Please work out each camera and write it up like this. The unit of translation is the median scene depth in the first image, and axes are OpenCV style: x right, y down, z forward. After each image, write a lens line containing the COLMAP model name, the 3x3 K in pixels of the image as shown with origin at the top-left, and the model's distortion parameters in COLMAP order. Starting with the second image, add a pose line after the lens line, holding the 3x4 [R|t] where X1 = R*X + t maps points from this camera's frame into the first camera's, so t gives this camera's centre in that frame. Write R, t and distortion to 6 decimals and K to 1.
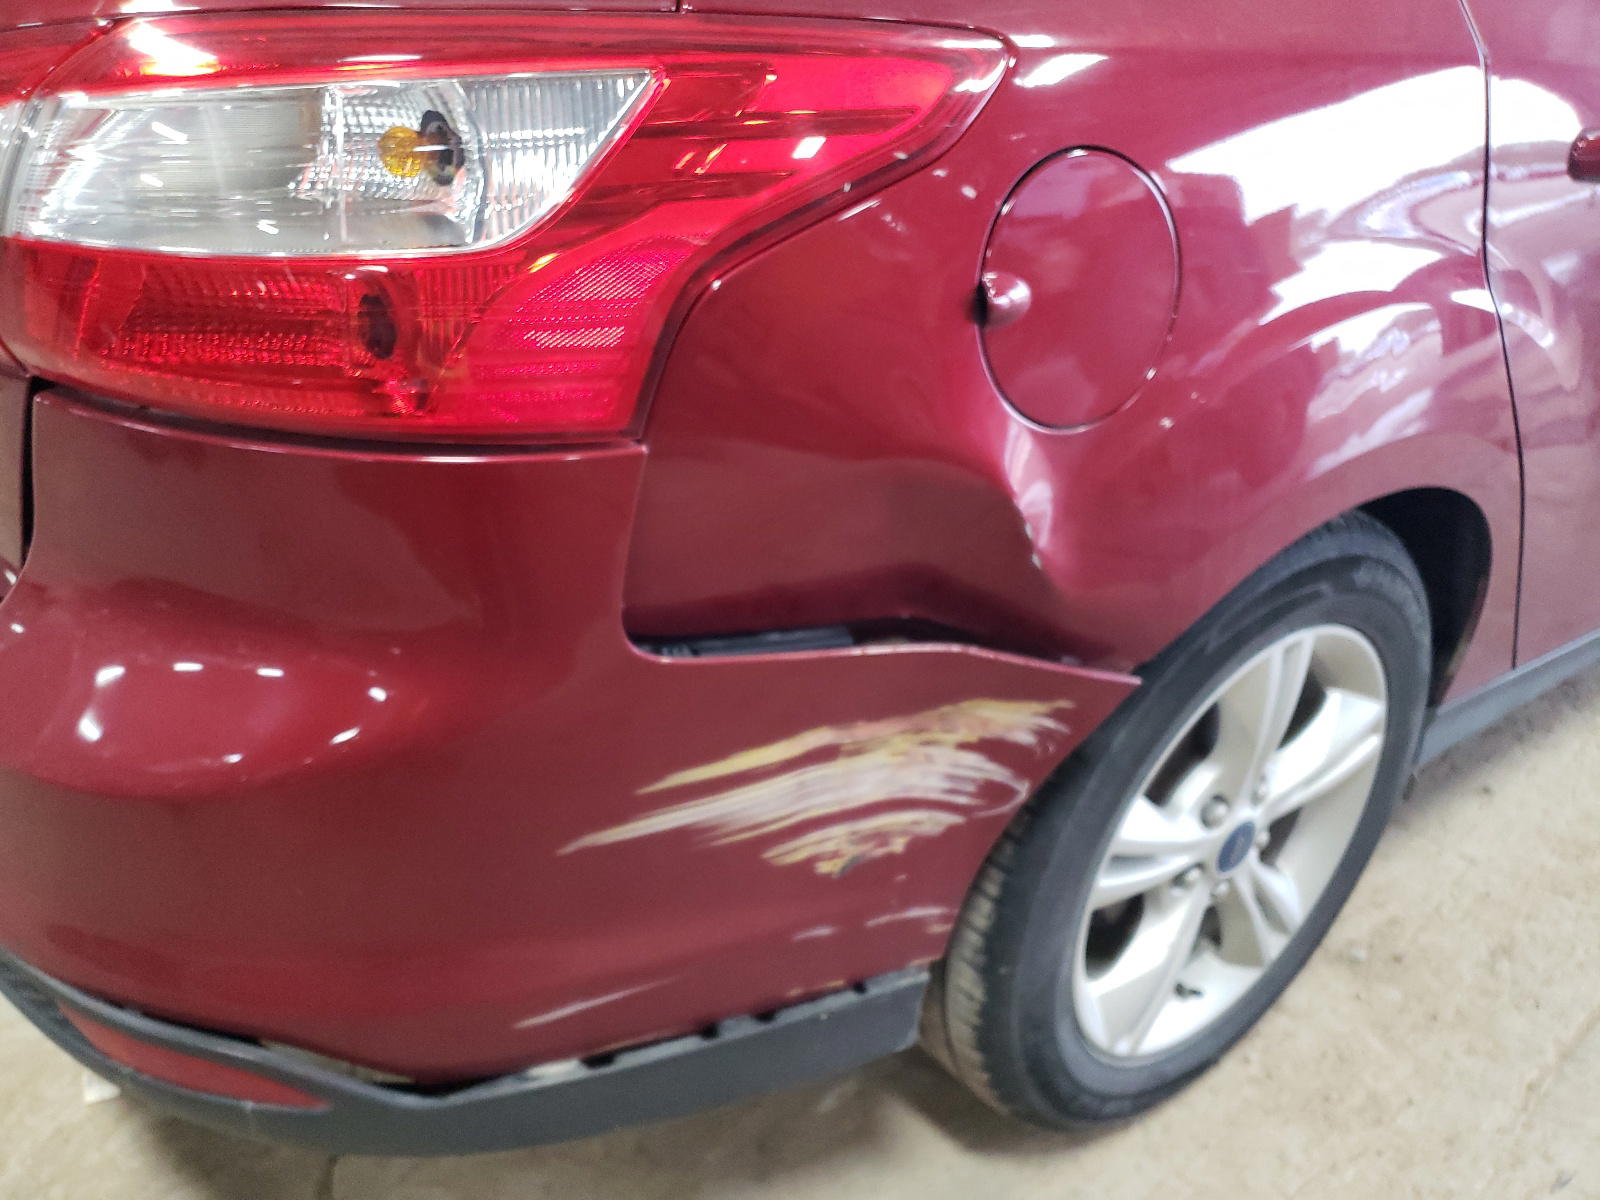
lens RADIAL K [[1227.8, 0, 788.5], [0, 1227.8, 606.0], [0, 0, 1]] dist [0.021996, -0.007903]
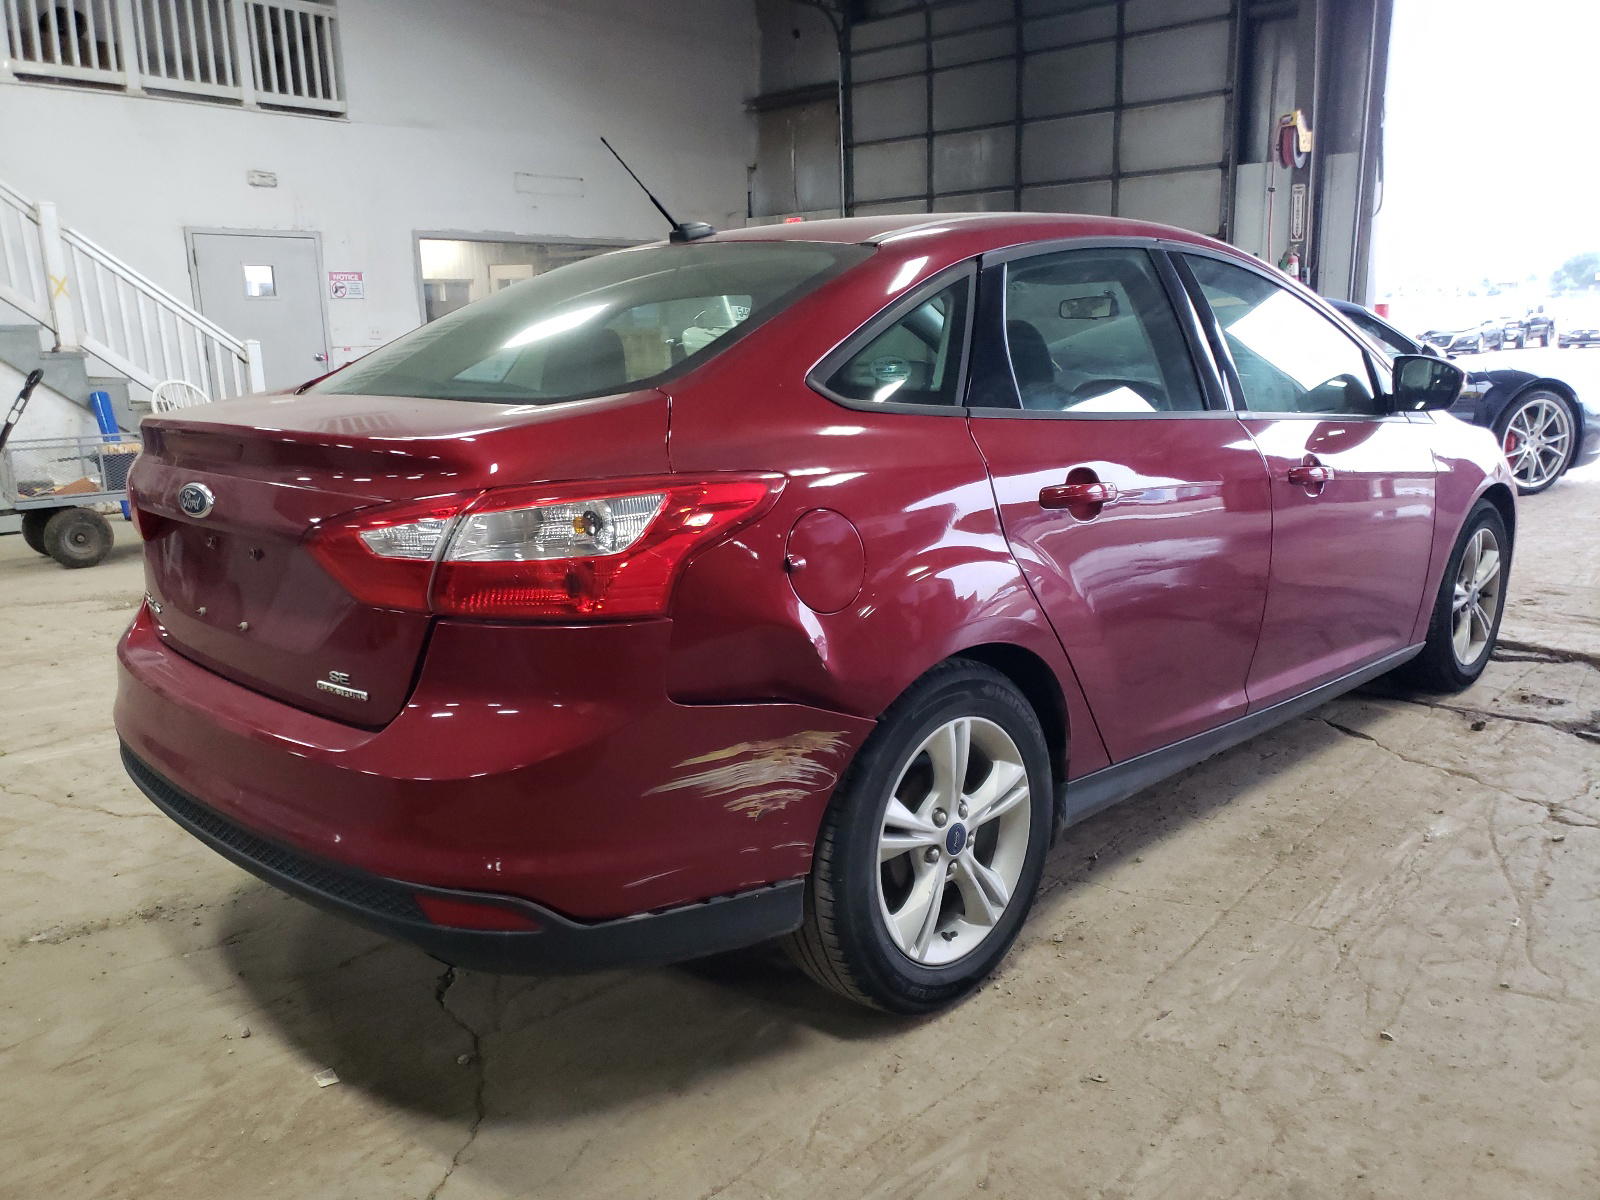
lens RADIAL K [[1227.8, 0, 788.5], [0, 1227.8, 606.0], [0, 0, 1]] dist [0.021996, -0.007903]
pose [[0.987329, -0.082196, 0.135741, -0.143021], [0.118345, 0.951263, -0.284768, 0.404233], [-0.105718, 0.297224, 0.948937, -1.013091]]
